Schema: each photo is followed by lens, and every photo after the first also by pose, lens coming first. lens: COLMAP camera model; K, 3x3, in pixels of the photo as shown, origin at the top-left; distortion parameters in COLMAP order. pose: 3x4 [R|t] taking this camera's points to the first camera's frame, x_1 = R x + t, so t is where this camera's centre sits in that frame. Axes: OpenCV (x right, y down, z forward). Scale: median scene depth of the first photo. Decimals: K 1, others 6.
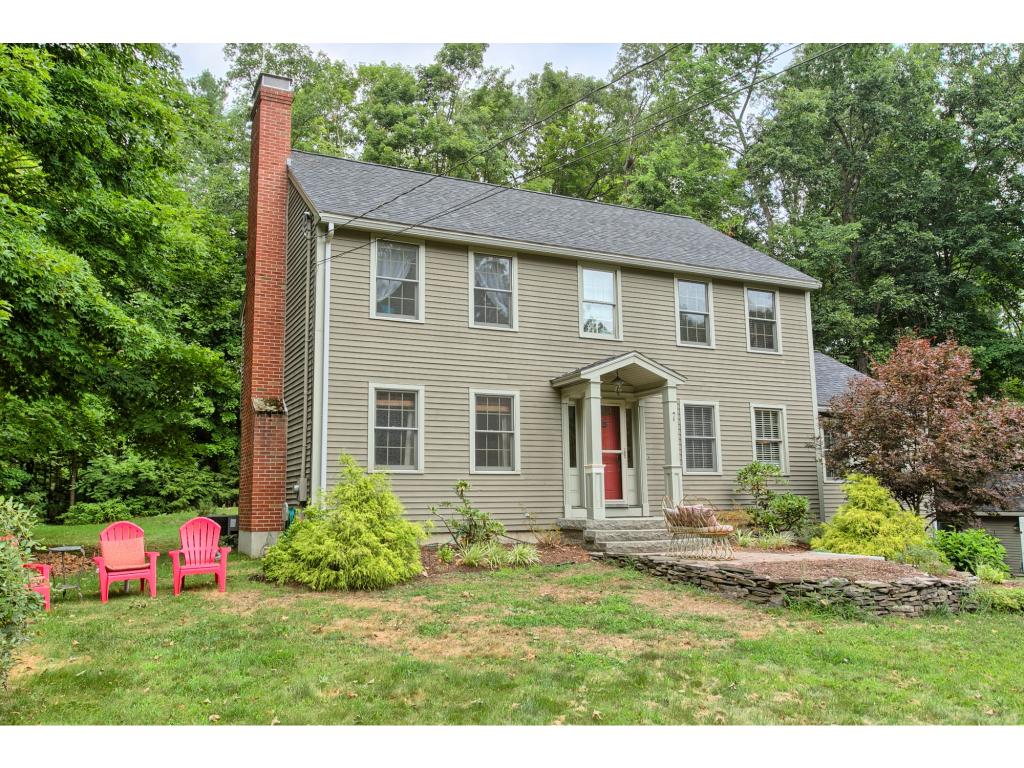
lens RADIAL K [[838.8, 0, 510.8], [0, 838.8, 384.4], [0, 0, 1]] dist [0.004184, 0.002599]
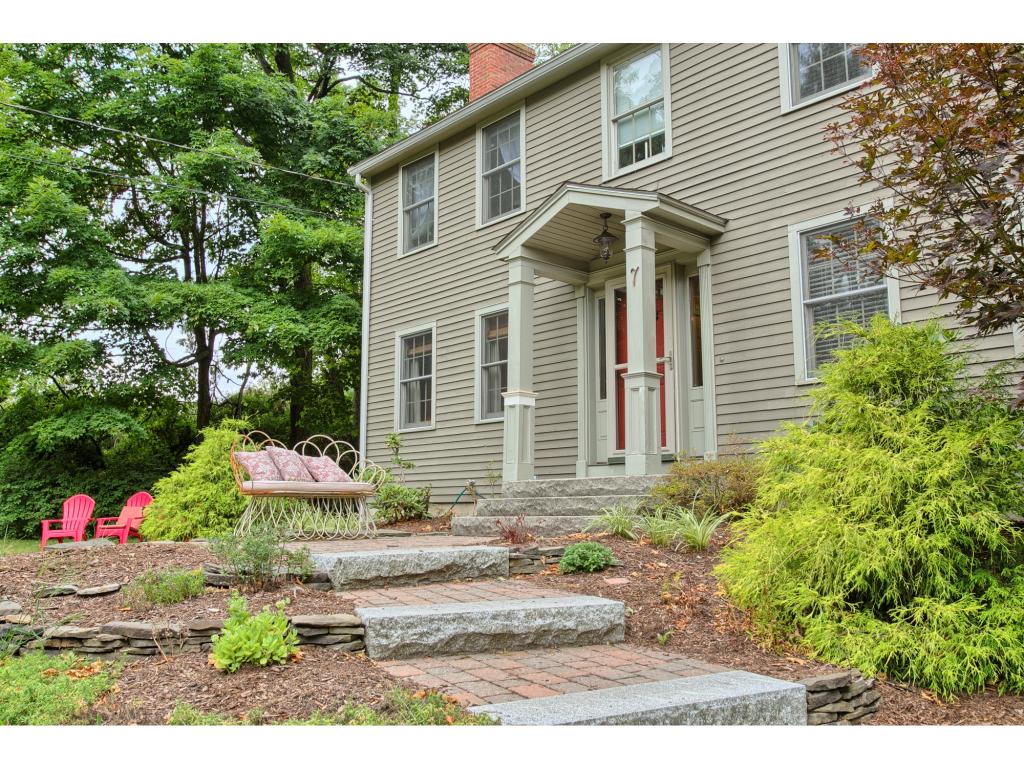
lens RADIAL K [[878.0, 0, 510.5], [0, 878.0, 378.6], [0, 0, 1]] dist [-0.003563, 0.000442]
pose [[0.276080, -0.136006, -0.951463, 0.668283], [0.140324, 0.985034, -0.100088, 0.140958], [0.950836, -0.105880, 0.291033, 0.767053]]
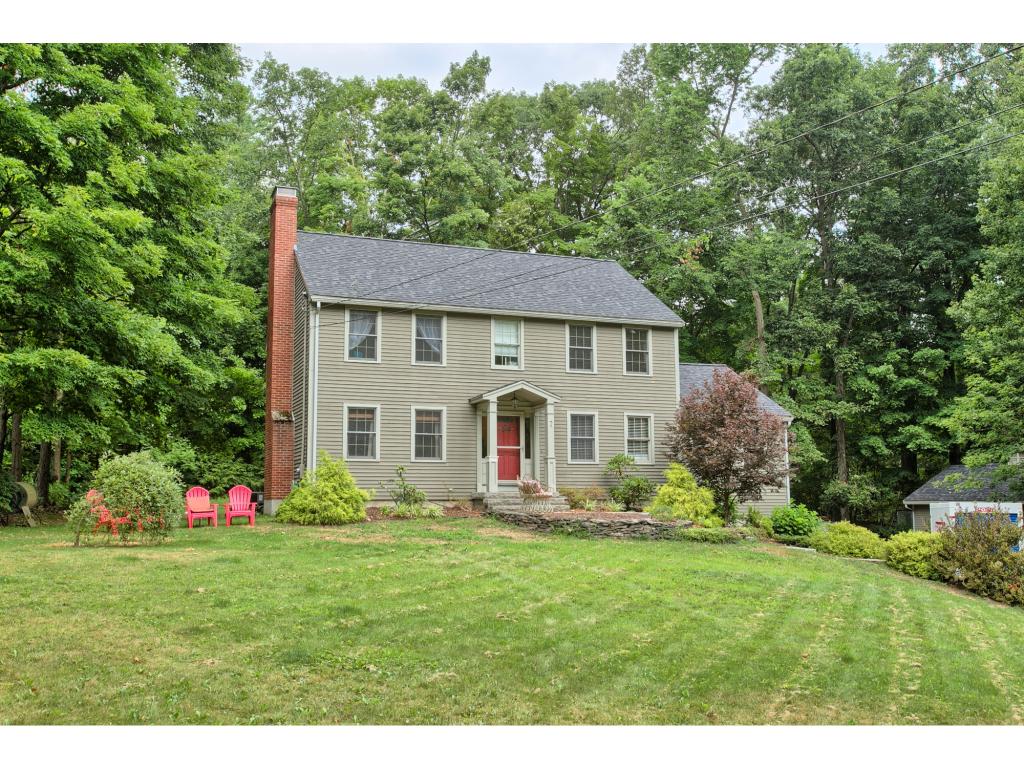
lens RADIAL K [[991.8, 0, 514.1], [0, 991.8, 384.1], [0, 0, 1]] dist [-0.008331, 0.000000]
pose [[0.997210, -0.002704, -0.074593, 0.259658], [0.004242, 0.999781, 0.020469, -0.067459], [0.074521, -0.020728, 0.997004, -0.741597]]
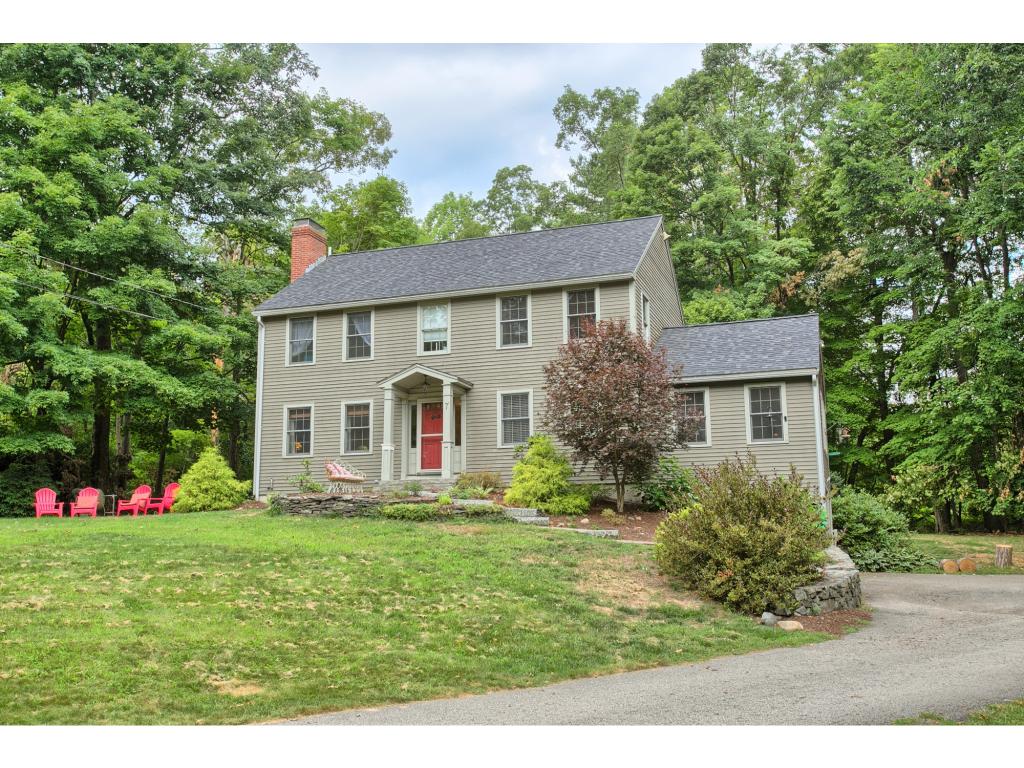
lens RADIAL K [[991.8, 0, 508.6], [0, 991.8, 387.9], [0, 0, 1]] dist [-0.008331, 0.000000]
pose [[0.705672, -0.111376, -0.699730, 1.415625], [0.105200, 0.993092, -0.051978, 0.104602], [0.700686, -0.036932, 0.712514, -0.096027]]
